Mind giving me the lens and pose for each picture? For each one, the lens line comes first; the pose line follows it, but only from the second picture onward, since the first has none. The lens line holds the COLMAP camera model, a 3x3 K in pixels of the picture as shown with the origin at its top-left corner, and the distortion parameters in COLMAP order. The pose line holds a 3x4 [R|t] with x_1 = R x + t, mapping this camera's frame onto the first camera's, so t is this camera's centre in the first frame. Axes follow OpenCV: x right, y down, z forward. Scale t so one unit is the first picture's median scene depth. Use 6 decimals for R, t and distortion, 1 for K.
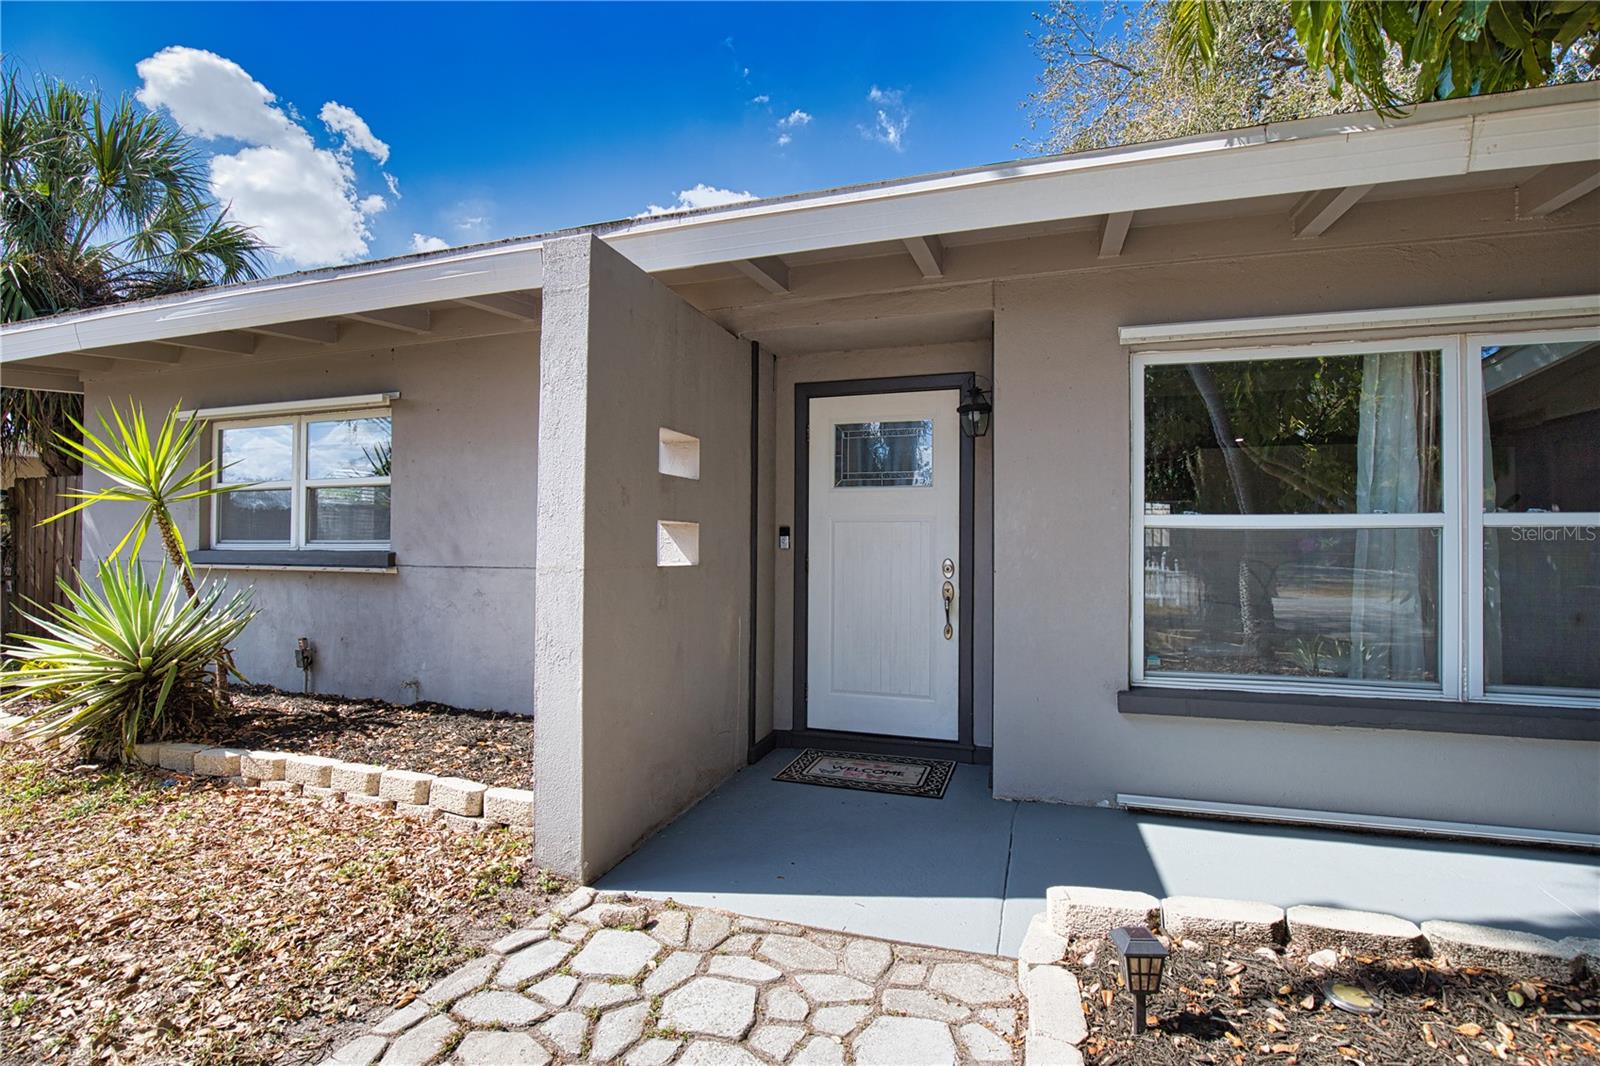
lens RADIAL K [[726.7, 0, 807.4], [0, 726.7, 545.3], [0, 0, 1]] dist [-0.040514, 0.007997]
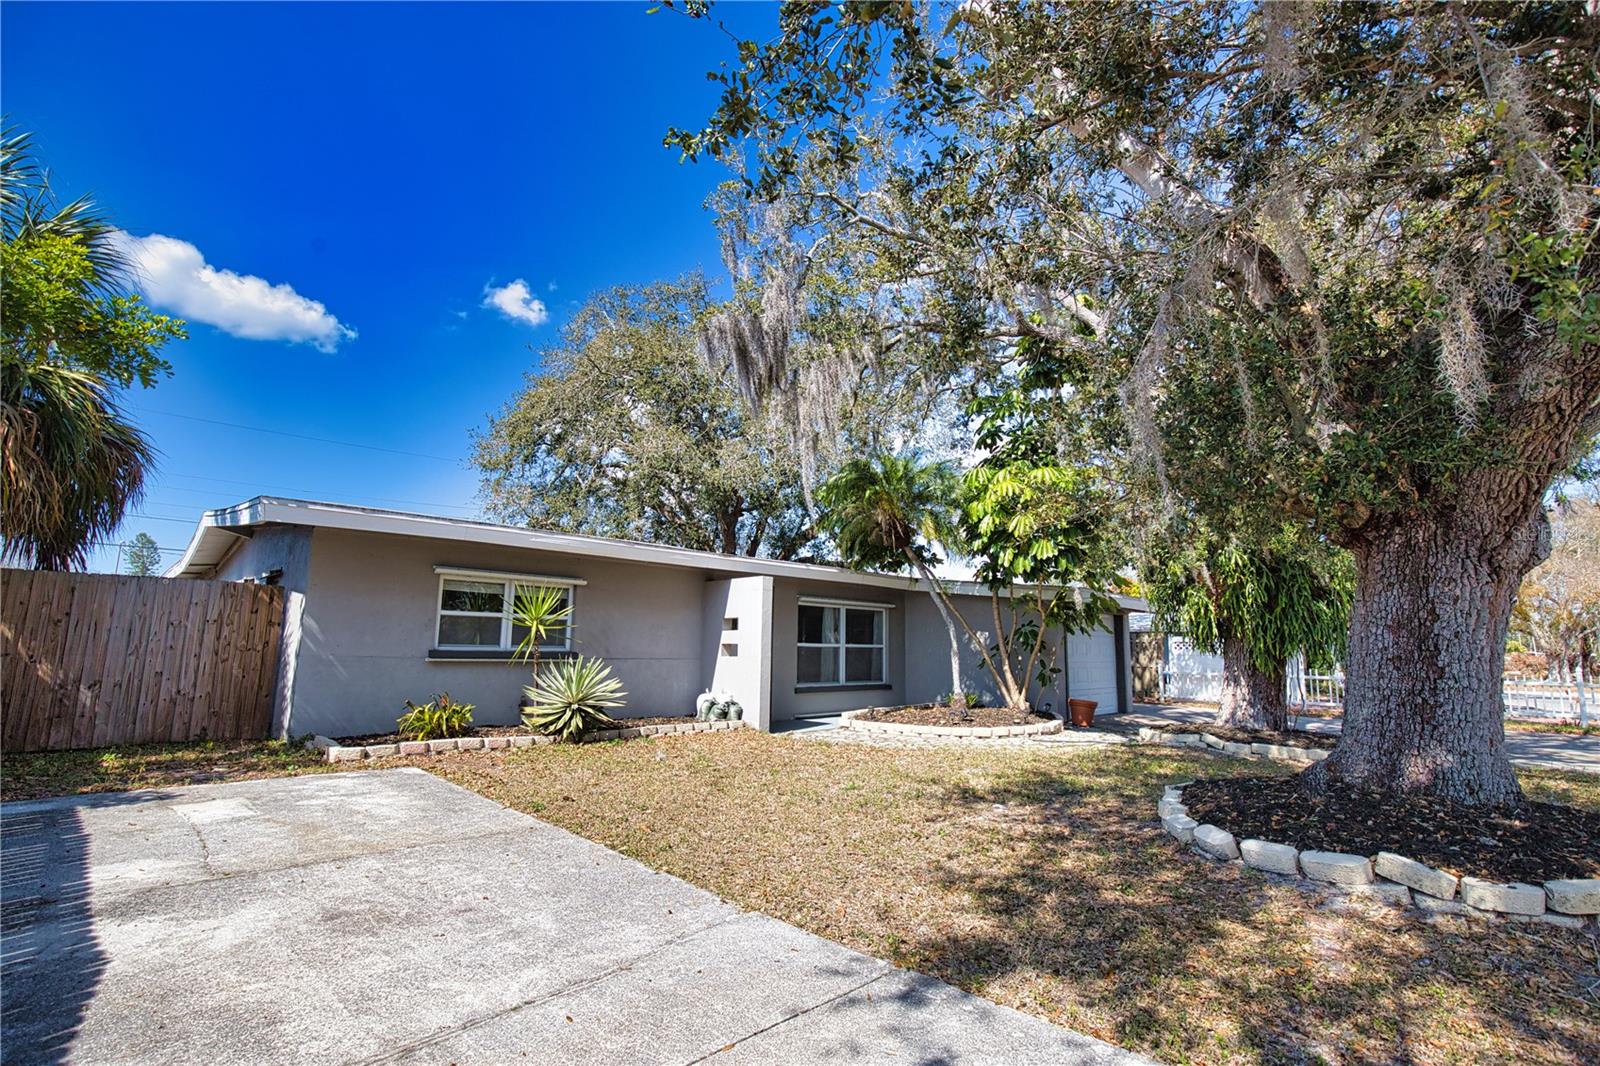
lens RADIAL K [[726.7, 0, 807.4], [0, 726.7, 545.3], [0, 0, 1]] dist [-0.040514, 0.007997]
pose [[0.456504, 0.126641, 0.880662, -2.683299], [-0.014117, 0.990725, -0.135150, -0.030519], [-0.889609, 0.049264, 0.454058, -0.764402]]
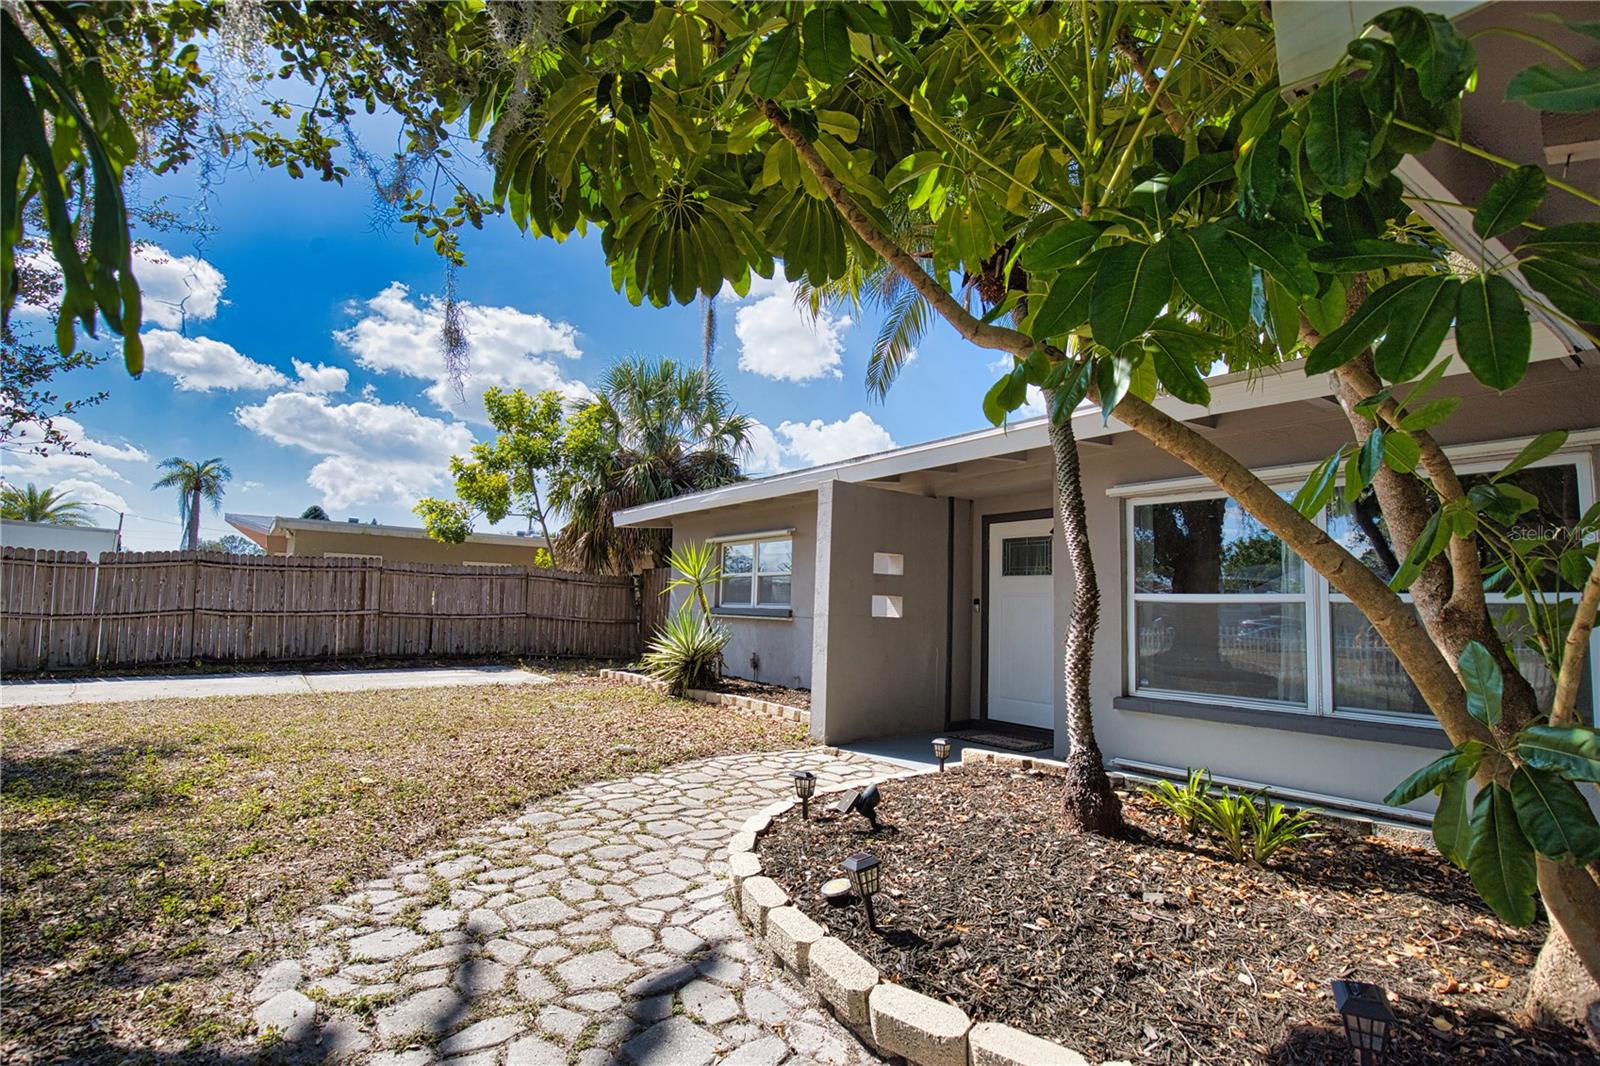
lens RADIAL K [[726.7, 0, 807.4], [0, 726.7, 545.3], [0, 0, 1]] dist [-0.040514, 0.007997]
pose [[0.825871, -0.031844, -0.562958, 0.694416], [-0.021731, 0.995865, -0.088211, 0.010372], [0.563439, 0.085085, 0.821764, -0.739494]]
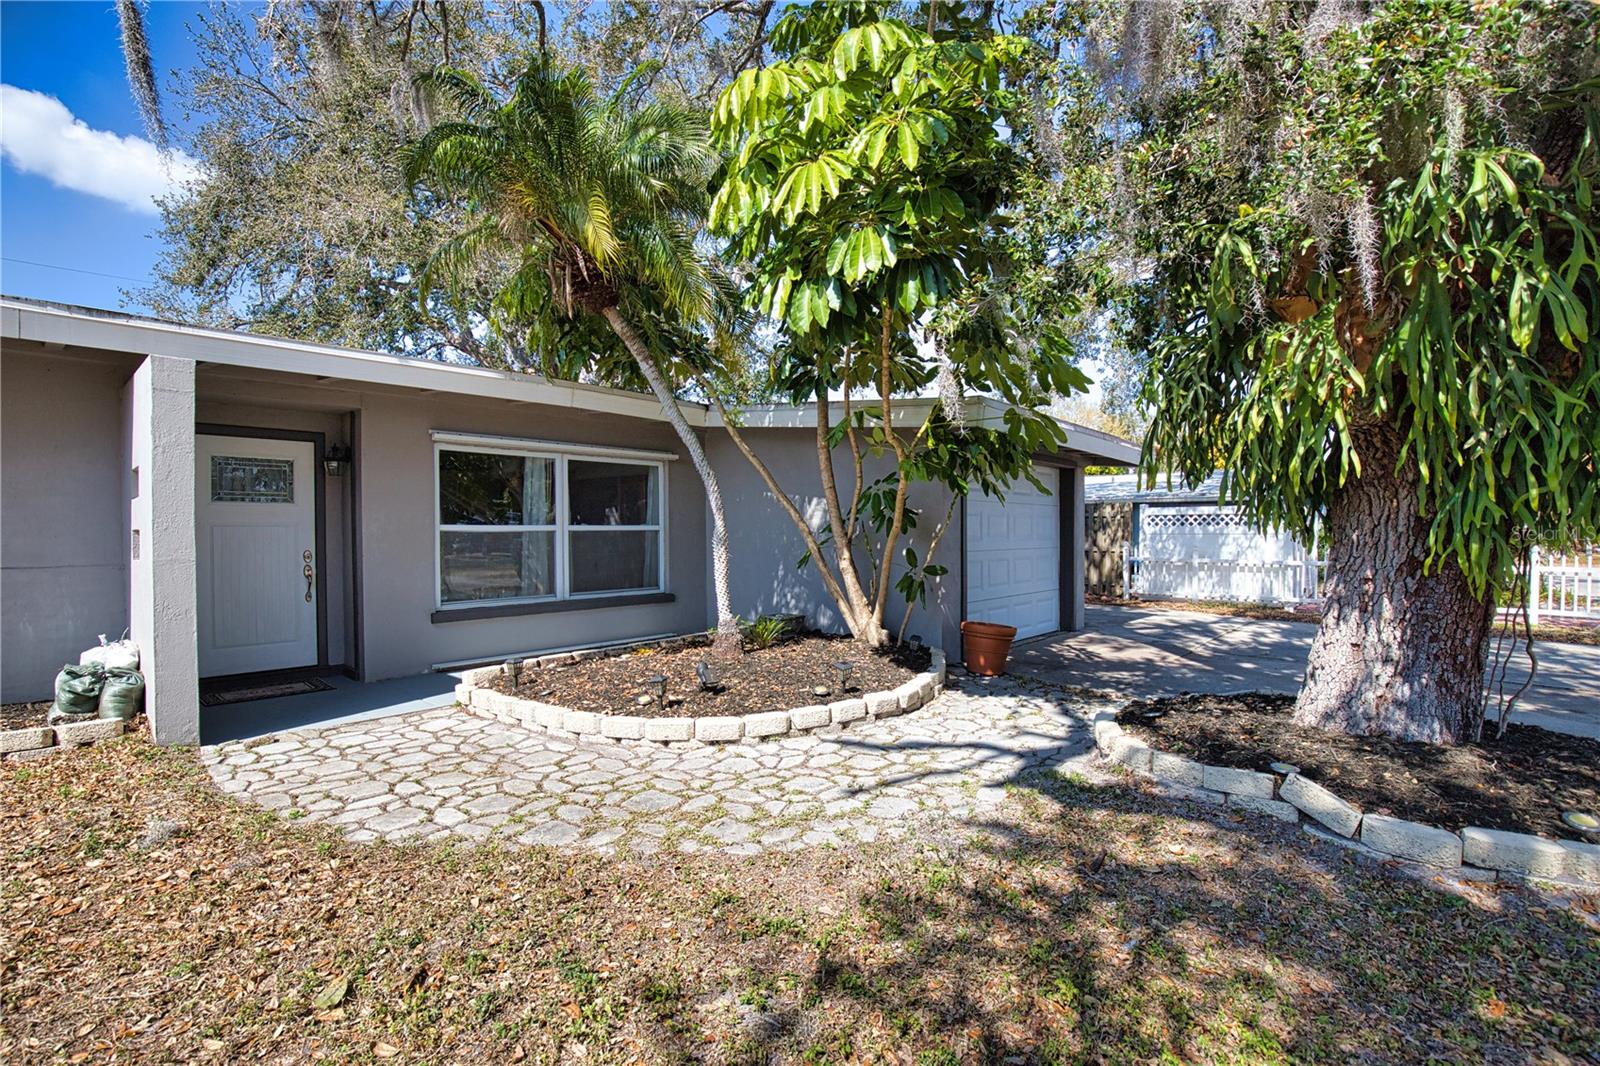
lens RADIAL K [[726.7, 0, 807.4], [0, 726.7, 545.3], [0, 0, 1]] dist [-0.040514, 0.007997]
pose [[0.412890, -0.023922, 0.910467, -0.820101], [0.006306, 0.999706, 0.023407, -0.022923], [-0.910759, -0.003923, 0.412919, -0.666889]]
